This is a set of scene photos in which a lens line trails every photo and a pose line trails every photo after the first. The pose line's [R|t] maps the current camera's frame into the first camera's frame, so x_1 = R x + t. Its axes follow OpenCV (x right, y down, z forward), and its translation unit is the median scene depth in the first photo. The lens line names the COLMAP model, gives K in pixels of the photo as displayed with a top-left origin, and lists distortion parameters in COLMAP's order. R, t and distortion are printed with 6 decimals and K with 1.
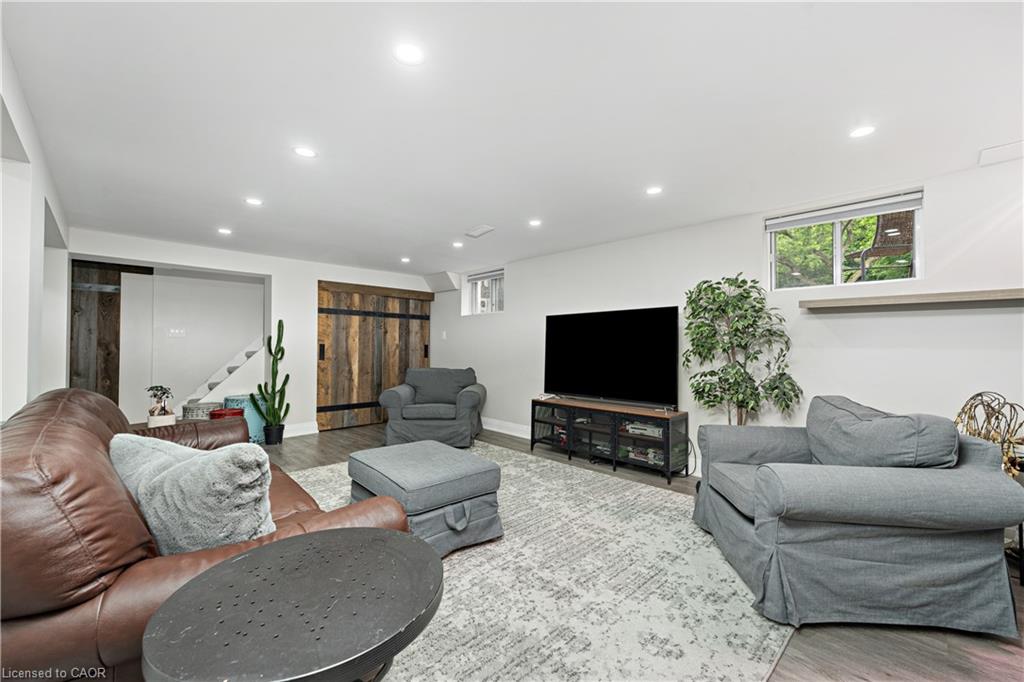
lens RADIAL K [[417.6, 0, 519.5], [0, 417.6, 341.1], [0, 0, 1]] dist [0.003516, 0.000568]
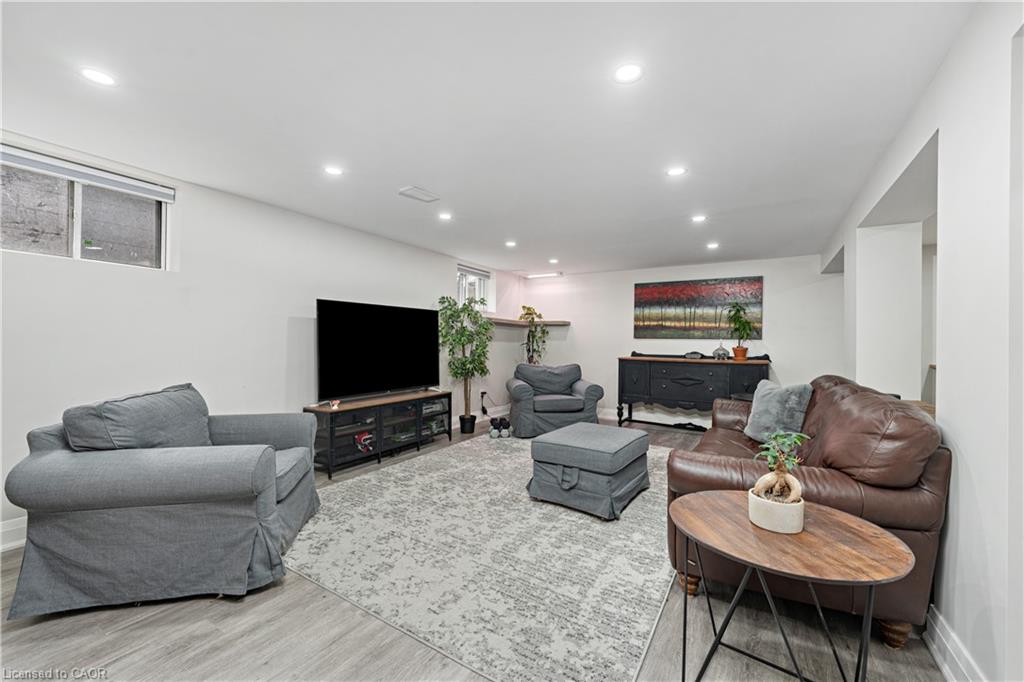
lens RADIAL K [[417.6, 0, 518.4], [0, 417.6, 335.9], [0, 0, 1]] dist [0.003516, 0.000568]
pose [[-0.278554, -0.007175, 0.960394, -0.943282], [-0.043161, 0.999055, -0.005054, -0.008536], [-0.959450, -0.042860, -0.278601, 1.067083]]
